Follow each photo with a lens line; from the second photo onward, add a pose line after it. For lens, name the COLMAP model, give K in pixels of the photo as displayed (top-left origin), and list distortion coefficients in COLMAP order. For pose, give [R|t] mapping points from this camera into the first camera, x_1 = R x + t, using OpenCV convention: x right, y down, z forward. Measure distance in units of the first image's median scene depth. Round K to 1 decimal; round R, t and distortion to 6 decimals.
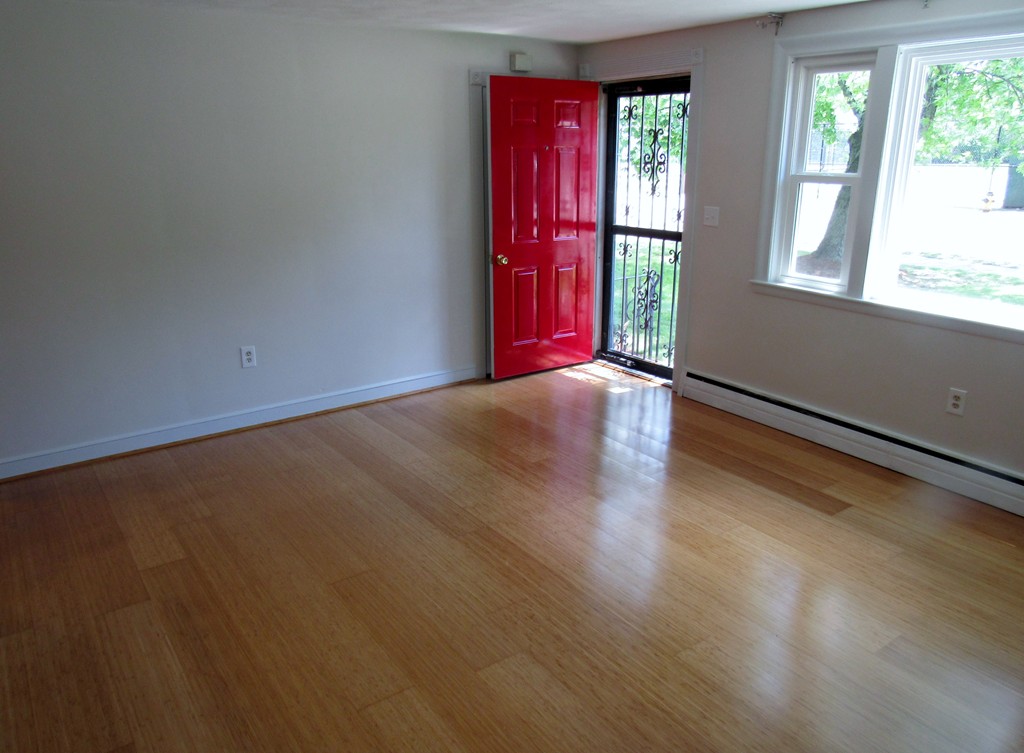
lens RADIAL K [[758.4, 0, 512.0], [0, 758.4, 376.5], [0, 0, 1]] dist [-0.002410, 0.001447]
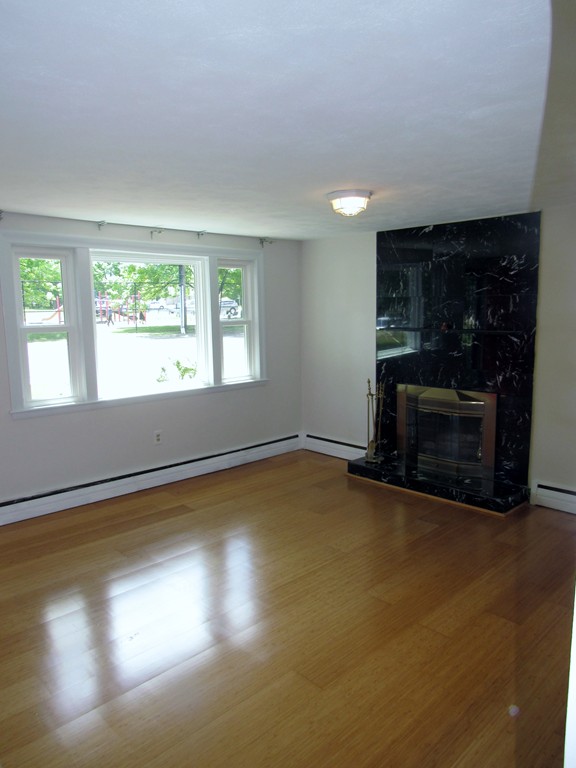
lens RADIAL K [[546.5, 0, 288.0], [0, 546.5, 384.0], [0, 0, 1]] dist [-0.004643, 0.002857]
pose [[-0.140769, -0.147518, 0.978991, -0.724605], [0.298832, 0.936386, 0.184067, -0.233035], [-0.943866, 0.318464, -0.087731, 0.746140]]
